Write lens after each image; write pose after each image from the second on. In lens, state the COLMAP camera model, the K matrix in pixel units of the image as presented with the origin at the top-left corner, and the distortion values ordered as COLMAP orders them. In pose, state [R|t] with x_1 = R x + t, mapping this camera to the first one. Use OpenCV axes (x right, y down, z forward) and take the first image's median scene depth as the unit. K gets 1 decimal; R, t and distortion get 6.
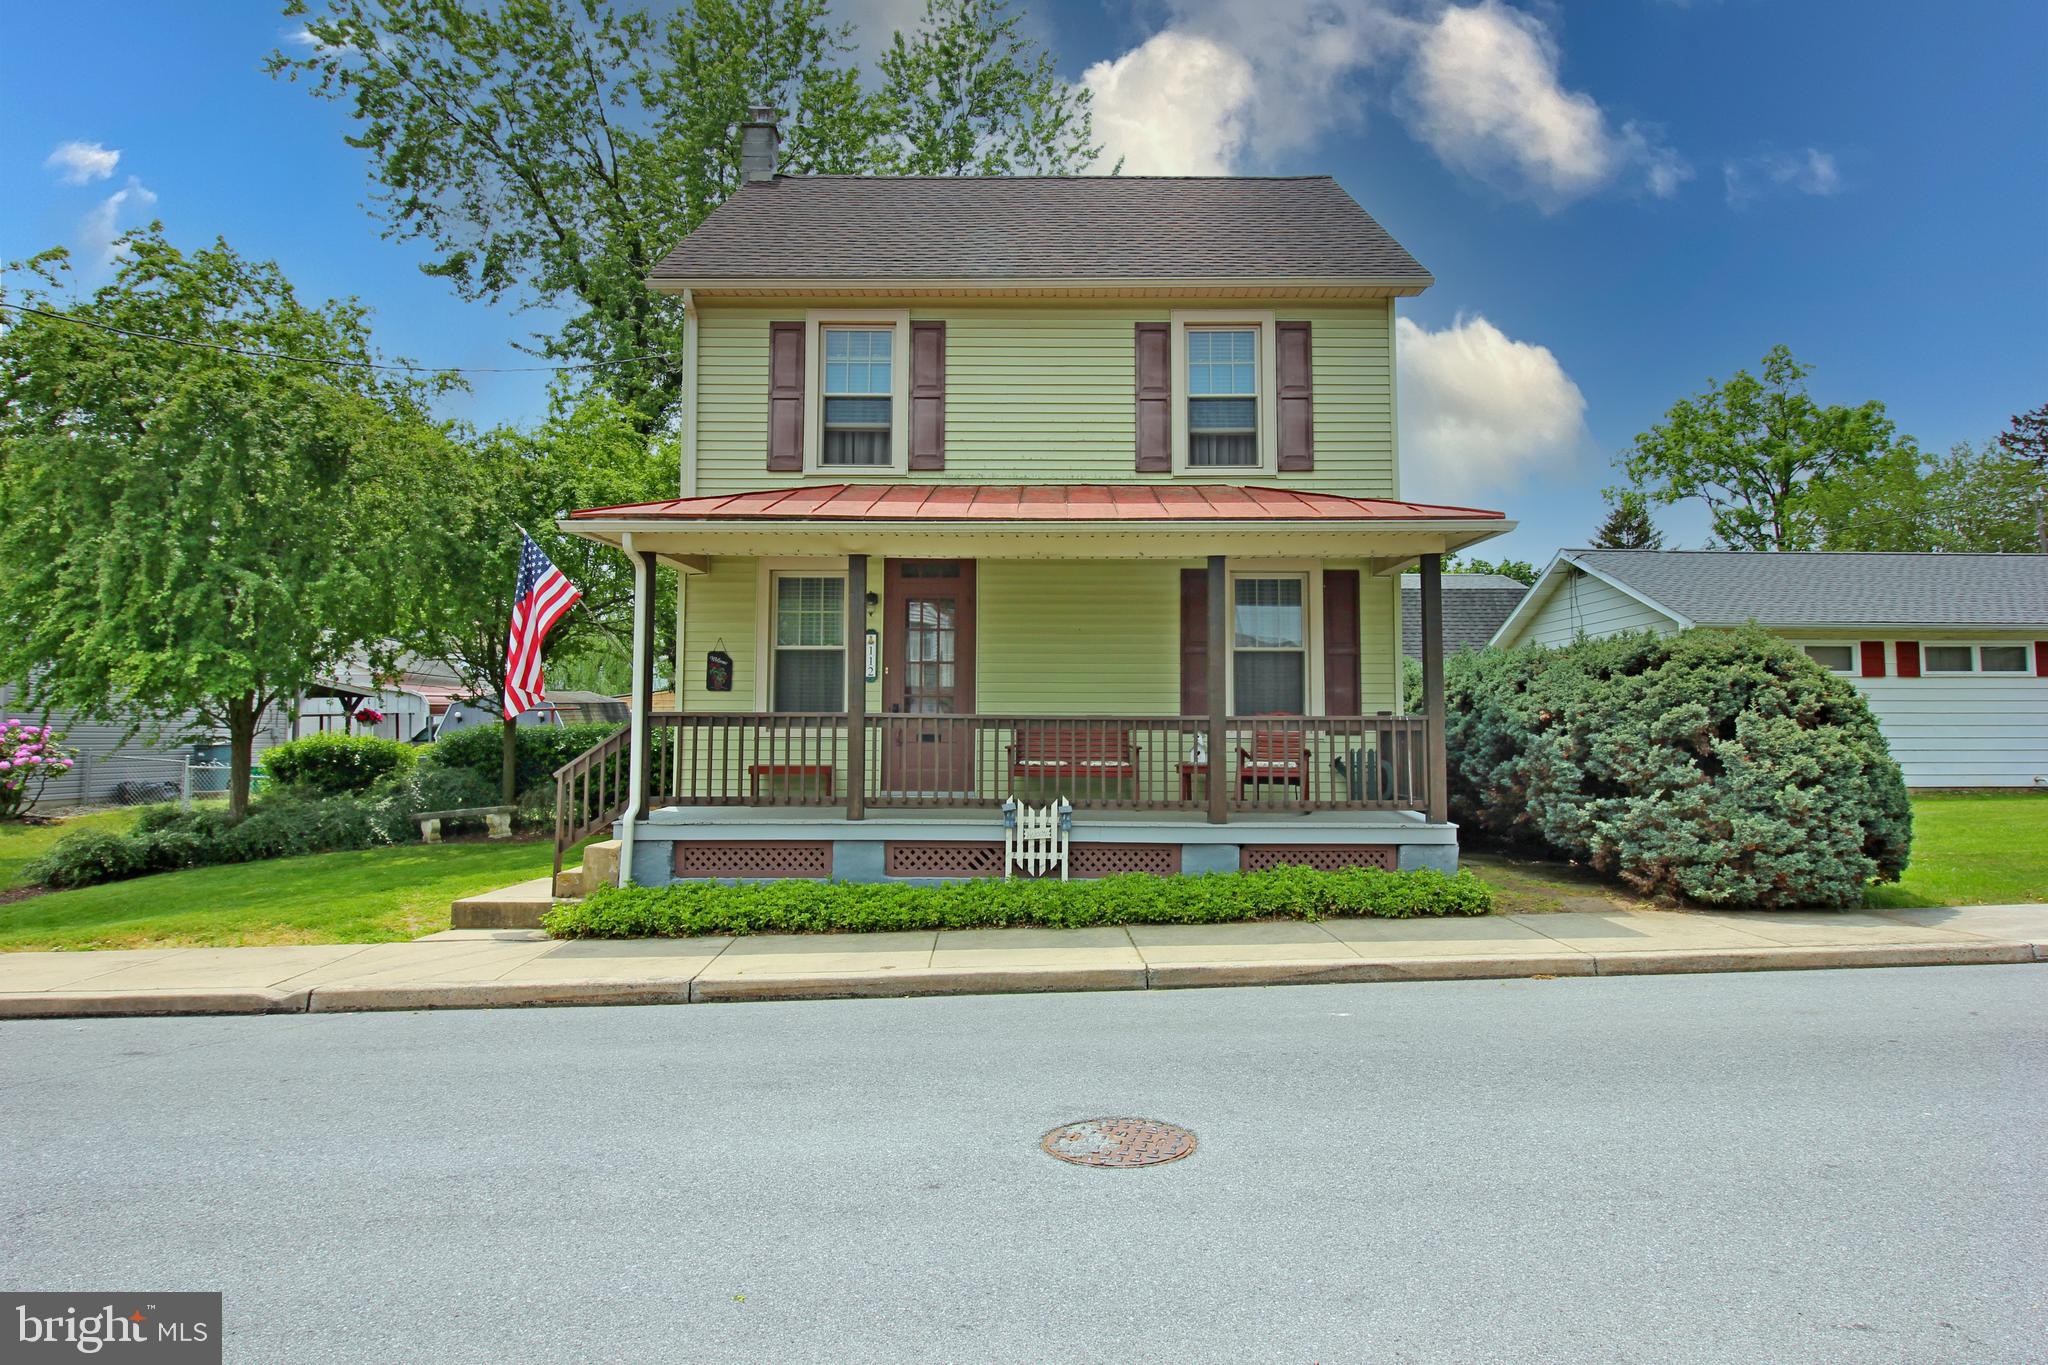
lens RADIAL K [[1171.5, 0, 1030.9], [0, 1171.5, 662.7], [0, 0, 1]] dist [0.001750, -0.001452]
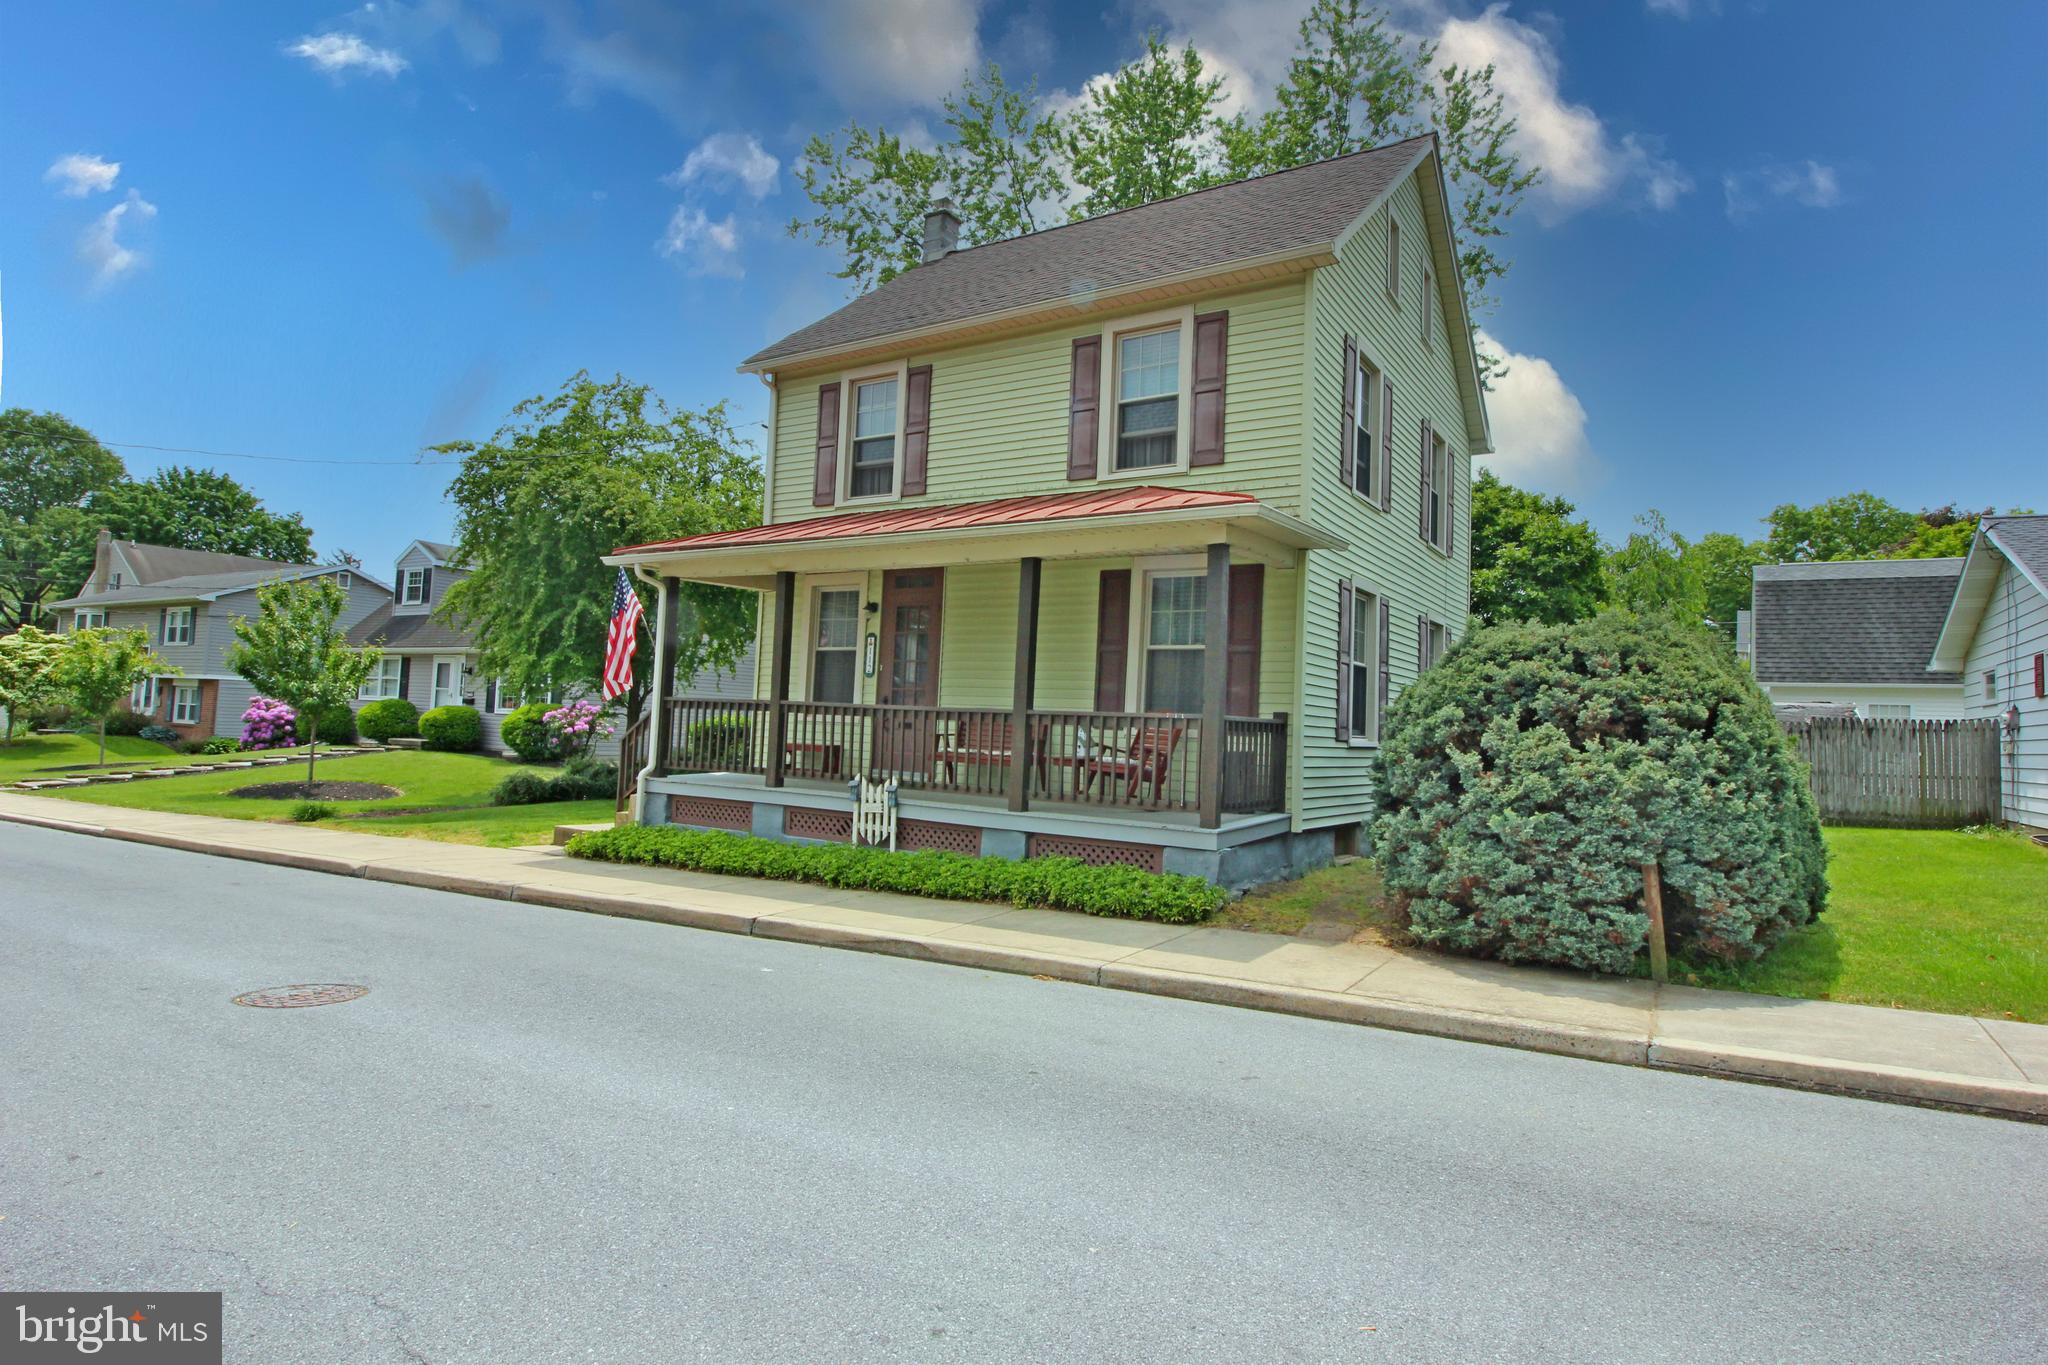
lens RADIAL K [[1100.4, 0, 1023.9], [0, 1100.4, 660.2], [0, 0, 1]] dist [0.014155, 0.000098]
pose [[0.841170, -0.000667, -0.540770, 0.591523], [-0.006156, 0.999923, -0.010809, 0.010201], [0.540736, 0.012421, 0.841101, 0.143078]]
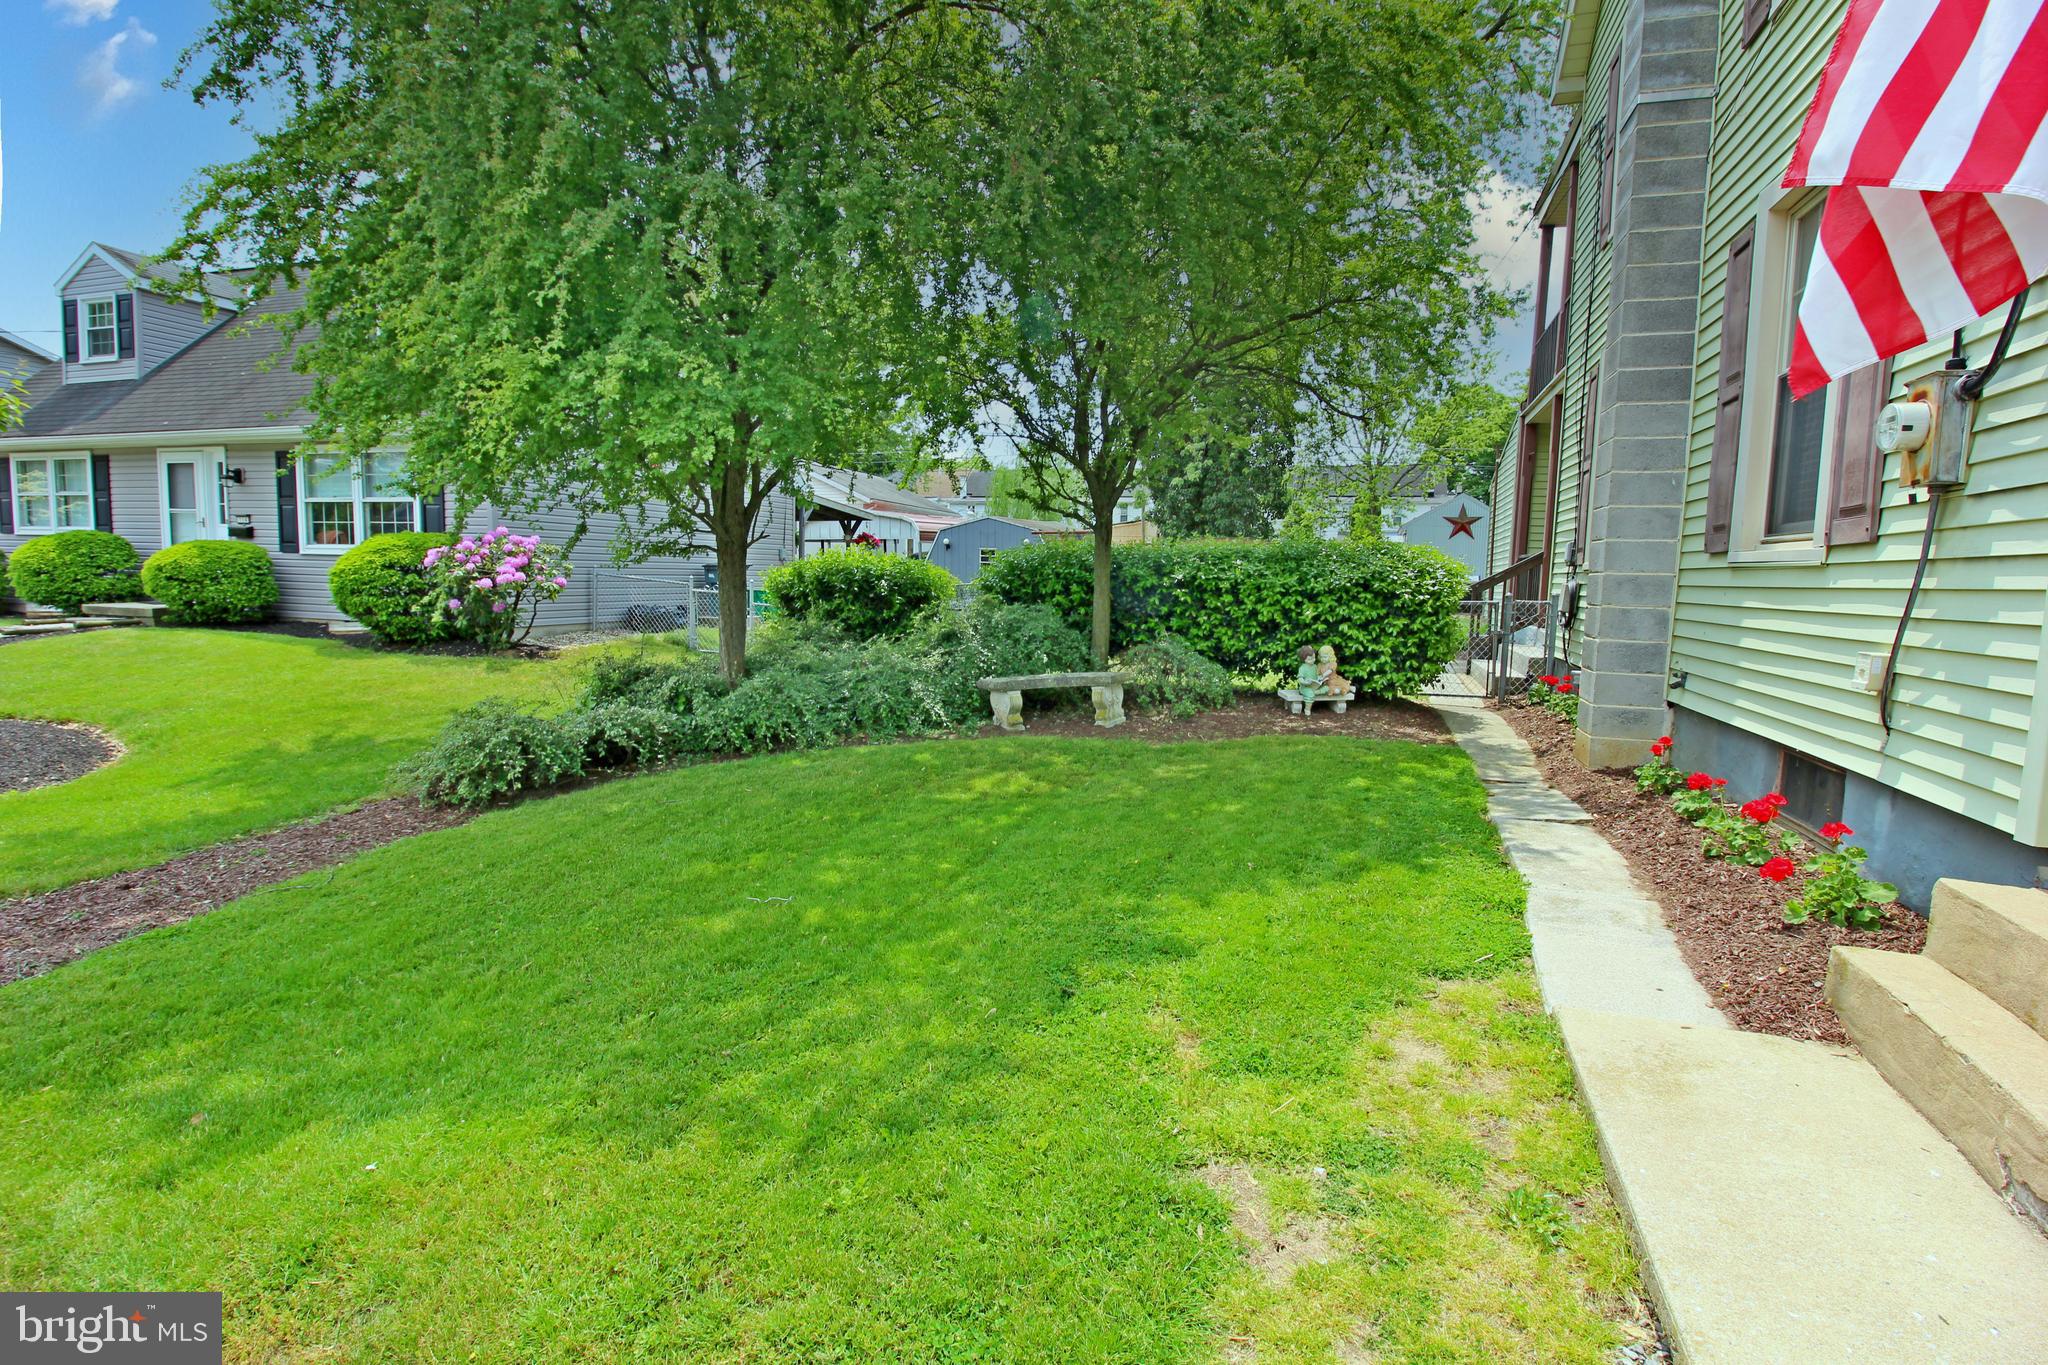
lens RADIAL K [[957.6, 0, 1036.9], [0, 957.6, 659.9], [0, 0, 1]] dist [0.000169, -0.013861]
pose [[0.949927, 0.049299, -0.308558, -0.457207], [-0.001927, 0.988381, 0.151985, 0.056748], [0.312465, -0.143780, 0.938985, 0.717516]]
